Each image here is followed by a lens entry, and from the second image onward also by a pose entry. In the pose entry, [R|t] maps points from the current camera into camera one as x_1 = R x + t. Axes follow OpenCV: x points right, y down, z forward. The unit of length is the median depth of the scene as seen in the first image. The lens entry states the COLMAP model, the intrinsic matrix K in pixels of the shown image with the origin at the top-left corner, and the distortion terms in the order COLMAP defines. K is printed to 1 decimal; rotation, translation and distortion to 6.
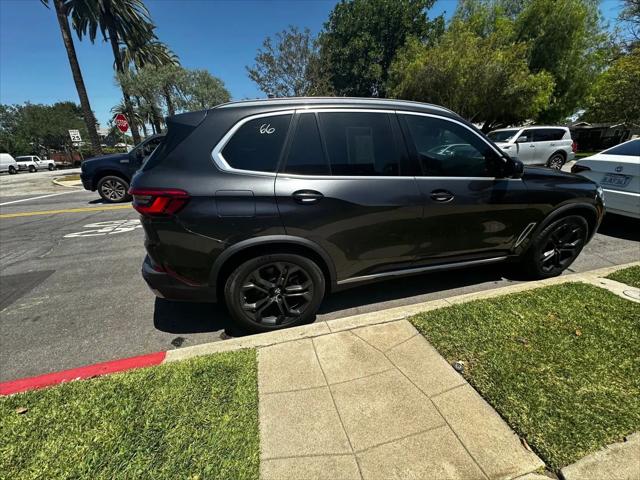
lens RADIAL K [[255.3, 0, 320.6], [0, 255.3, 240.7], [0, 0, 1]] dist [-0.001986, 0.000476]
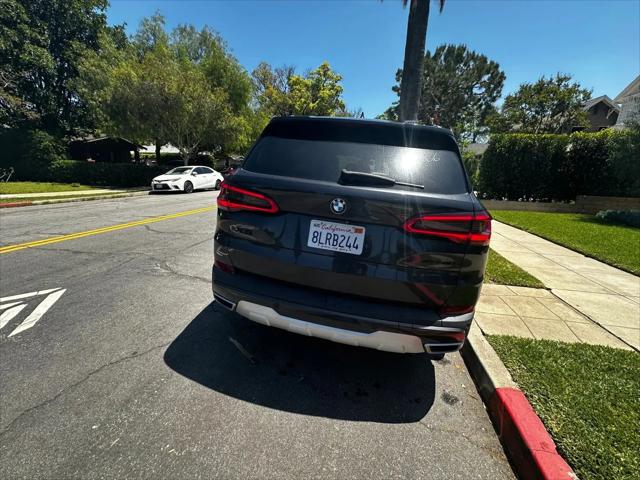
lens RADIAL K [[255.3, 0, 319.9], [0, 255.3, 240.5], [0, 0, 1]] dist [-0.001986, 0.000476]
pose [[0.452985, -0.186850, 0.871718, -1.084650], [0.255827, 0.963911, 0.073672, -0.202464], [-0.854024, 0.189636, 0.484438, 0.689417]]
